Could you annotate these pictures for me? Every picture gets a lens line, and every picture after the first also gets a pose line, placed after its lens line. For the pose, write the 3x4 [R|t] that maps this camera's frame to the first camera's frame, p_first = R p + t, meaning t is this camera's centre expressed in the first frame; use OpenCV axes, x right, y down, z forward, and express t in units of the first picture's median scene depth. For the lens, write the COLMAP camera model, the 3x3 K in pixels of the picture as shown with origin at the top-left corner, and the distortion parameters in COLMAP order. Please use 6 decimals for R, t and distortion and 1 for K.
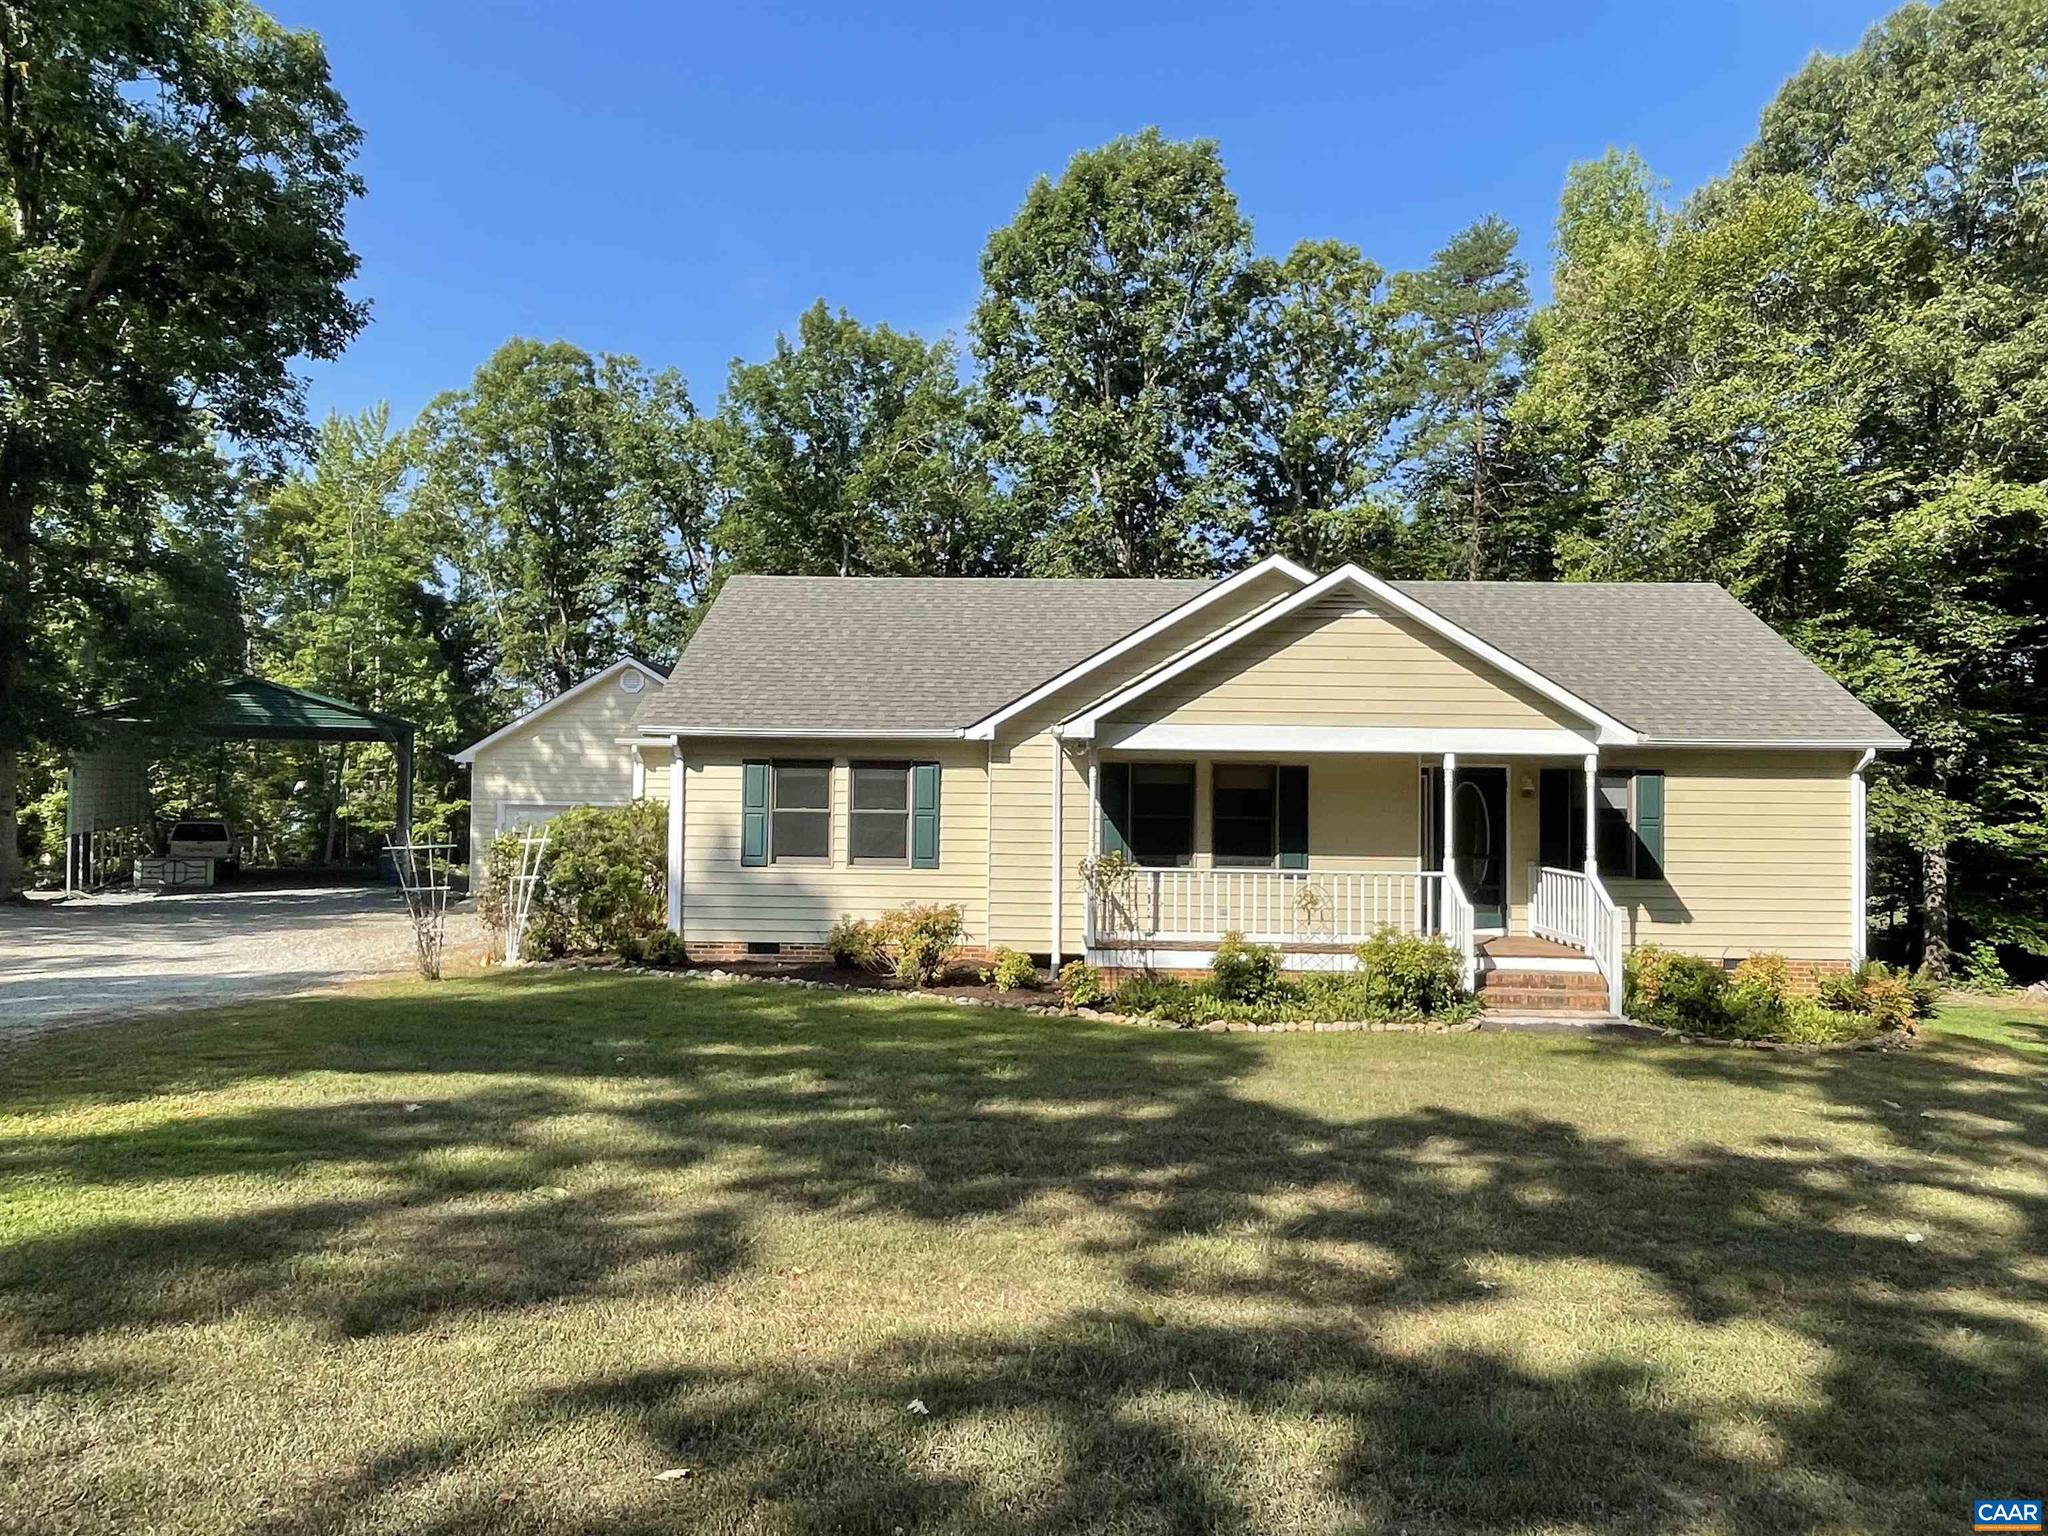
lens RADIAL K [[1314.9, 0, 1020.0], [0, 1314.9, 754.2], [0, 0, 1]] dist [-0.001911, -0.010299]
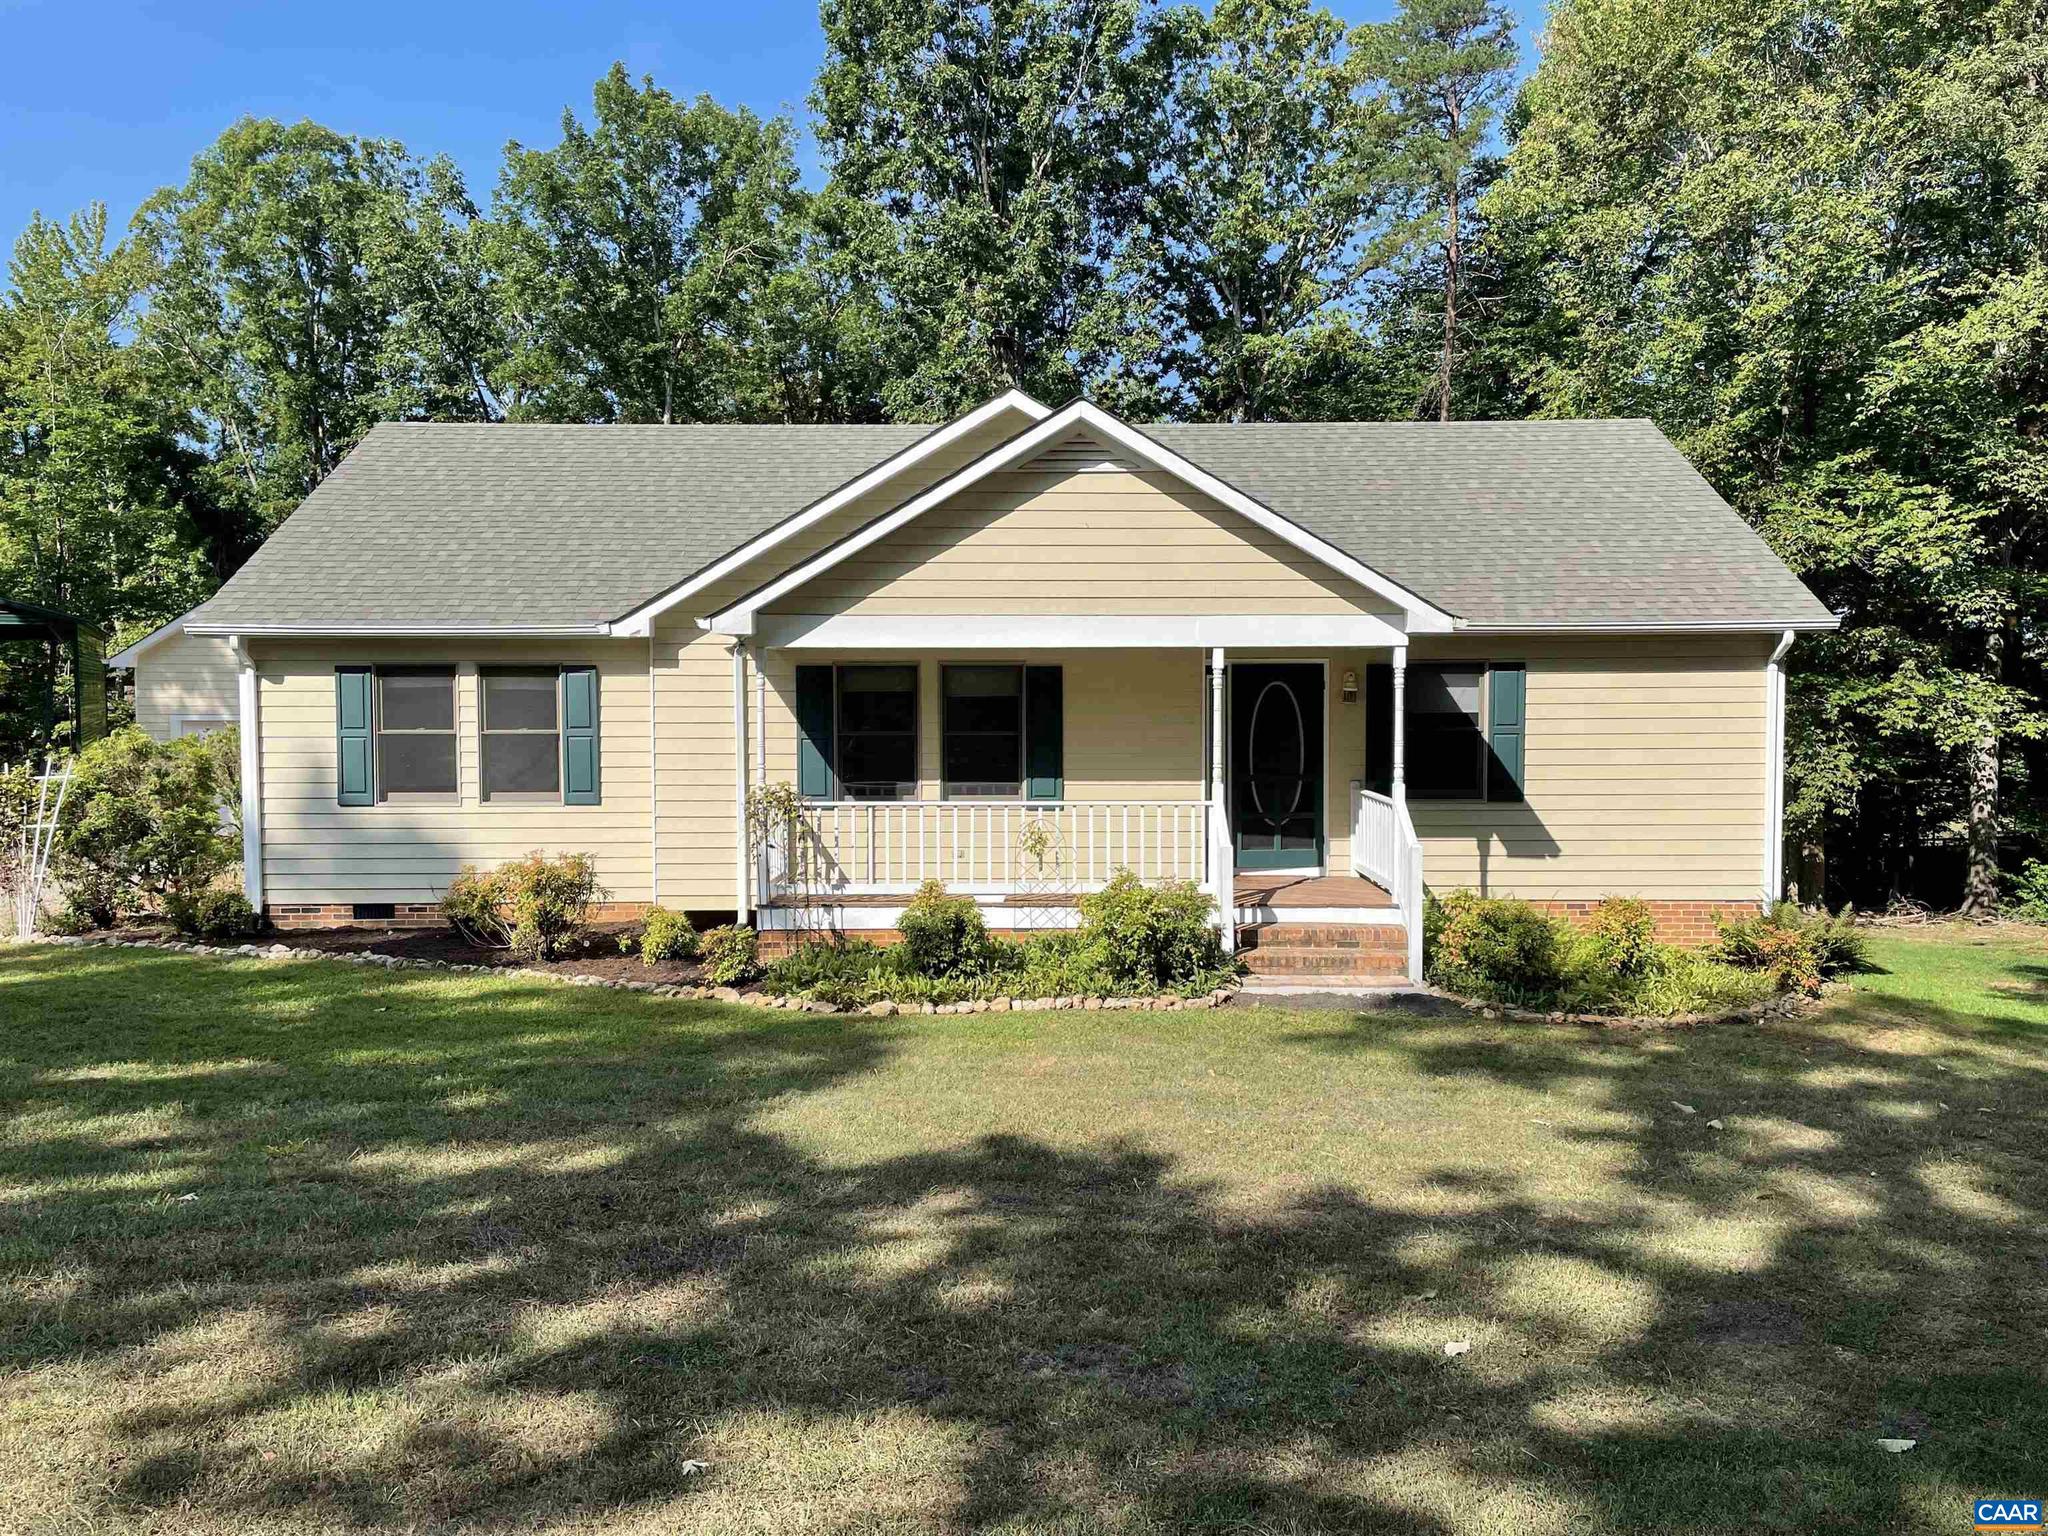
lens RADIAL K [[1566.3, 0, 1034.2], [0, 1566.3, 754.3], [0, 0, 1]] dist [0.068582, -0.081099]
pose [[0.999477, -0.016892, 0.027565, 0.171344], [0.014850, 0.997245, 0.072680, -0.005842], [-0.028717, -0.072233, 0.996974, 0.070782]]
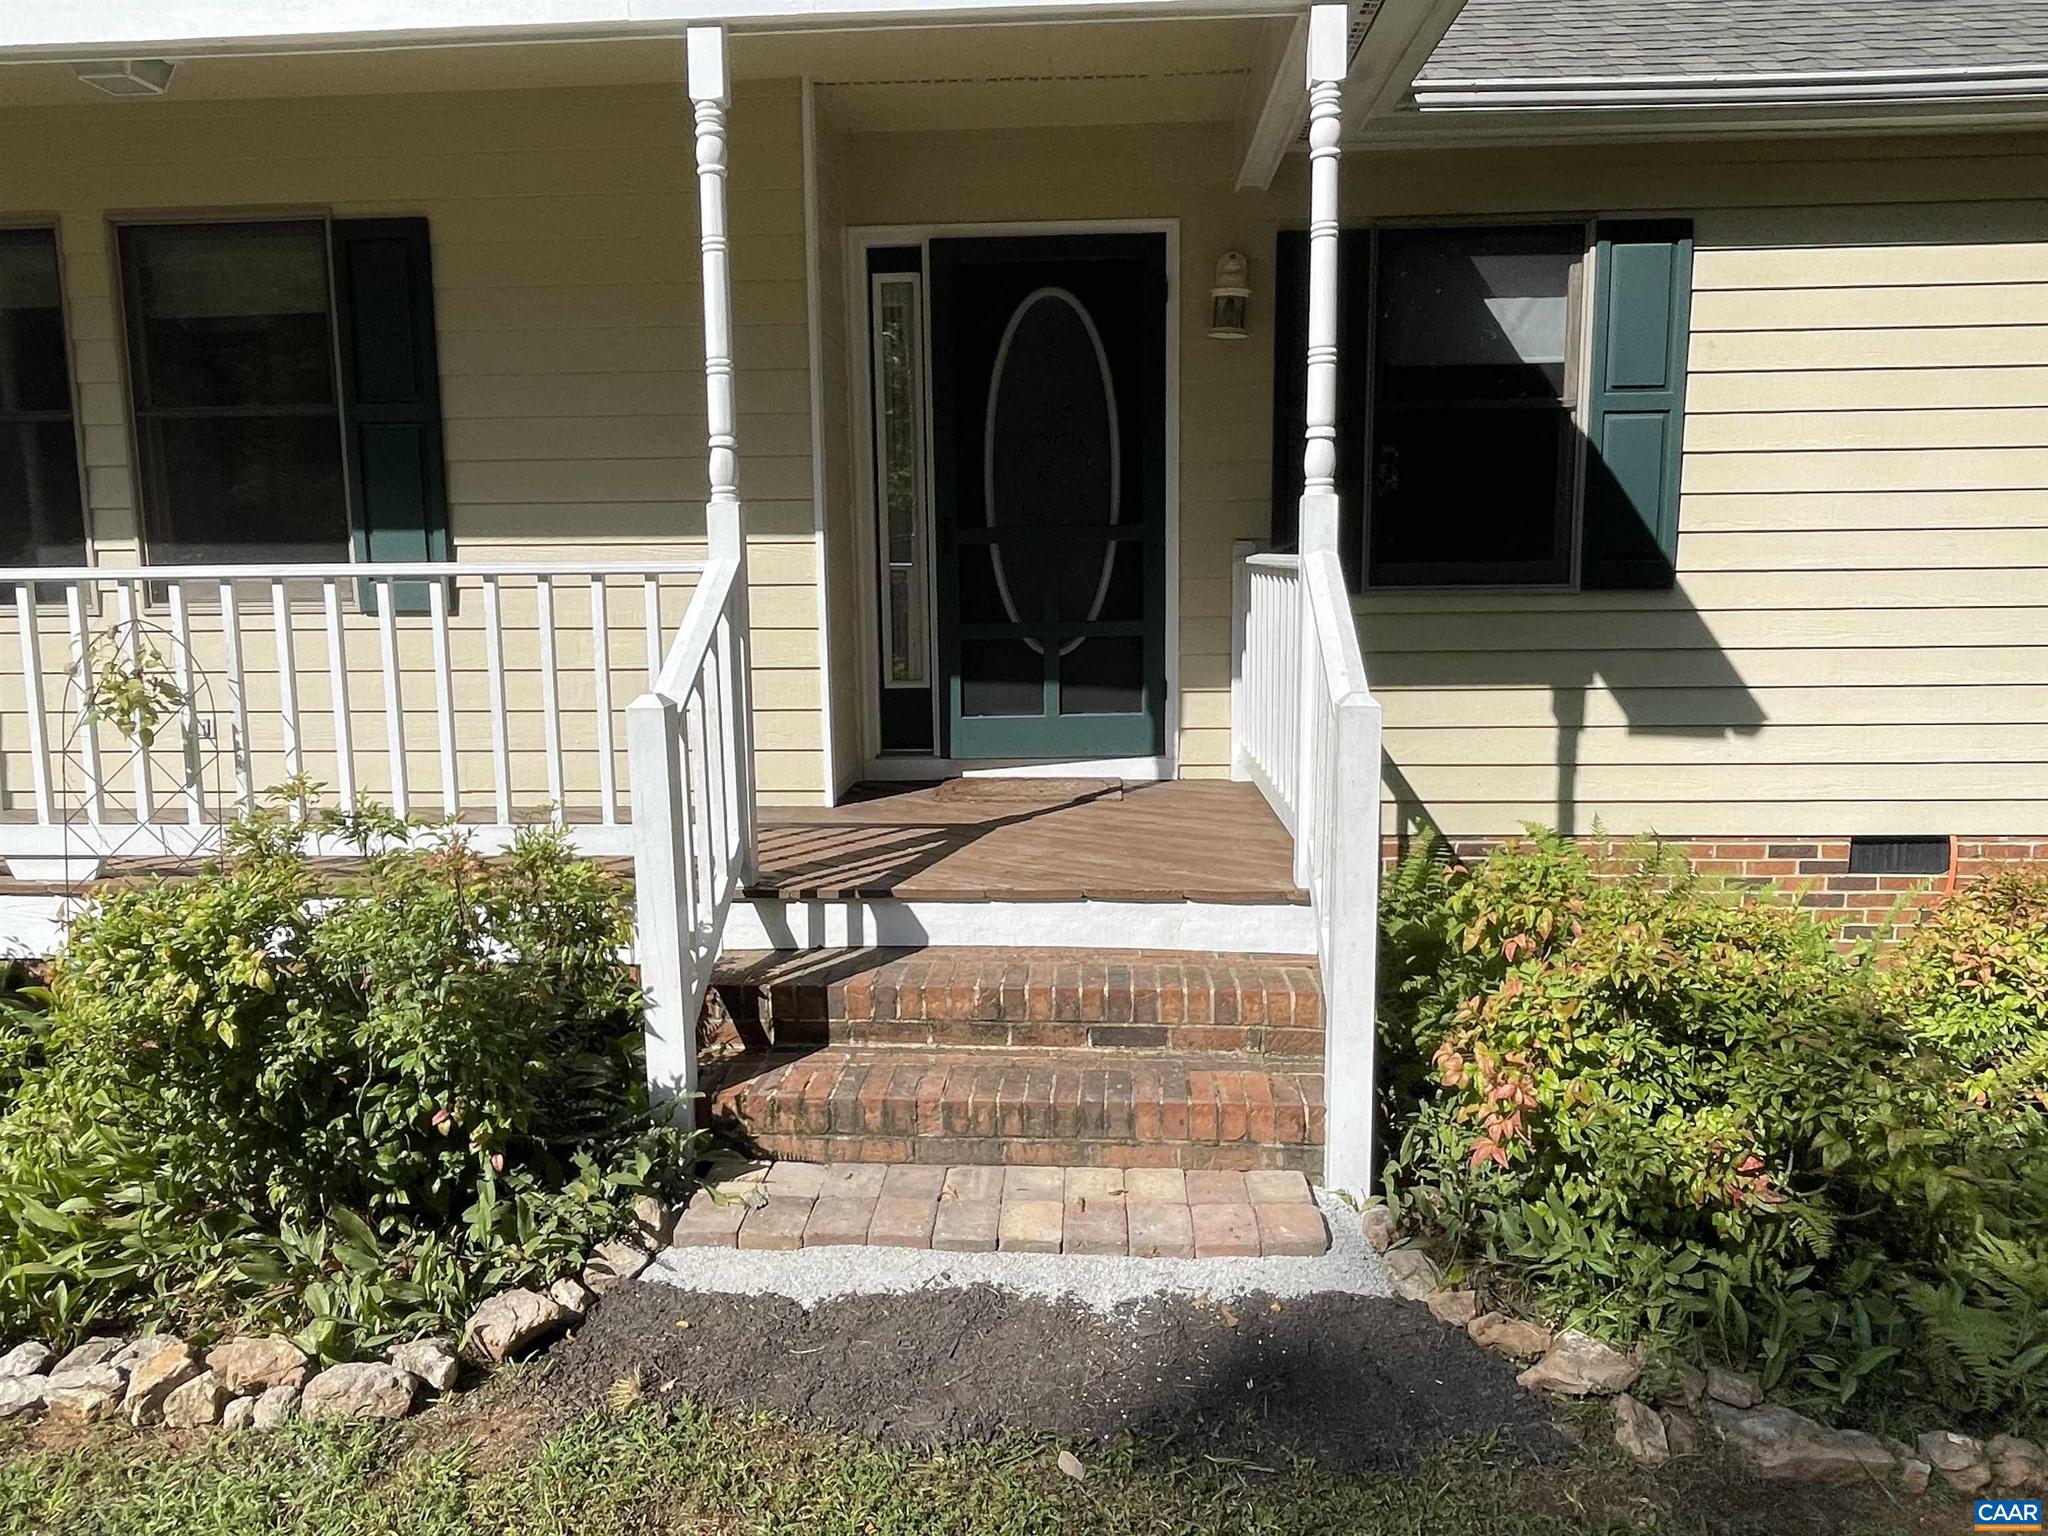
lens RADIAL K [[1480.9, 0, 1025.7], [0, 1480.9, 752.2], [0, 0, 1]] dist [0.010048, 0.000490]
pose [[0.999665, -0.021945, -0.013749, 0.340657], [0.023824, 0.987452, 0.156110, 0.074561], [0.010151, -0.156385, 0.987644, 0.646737]]
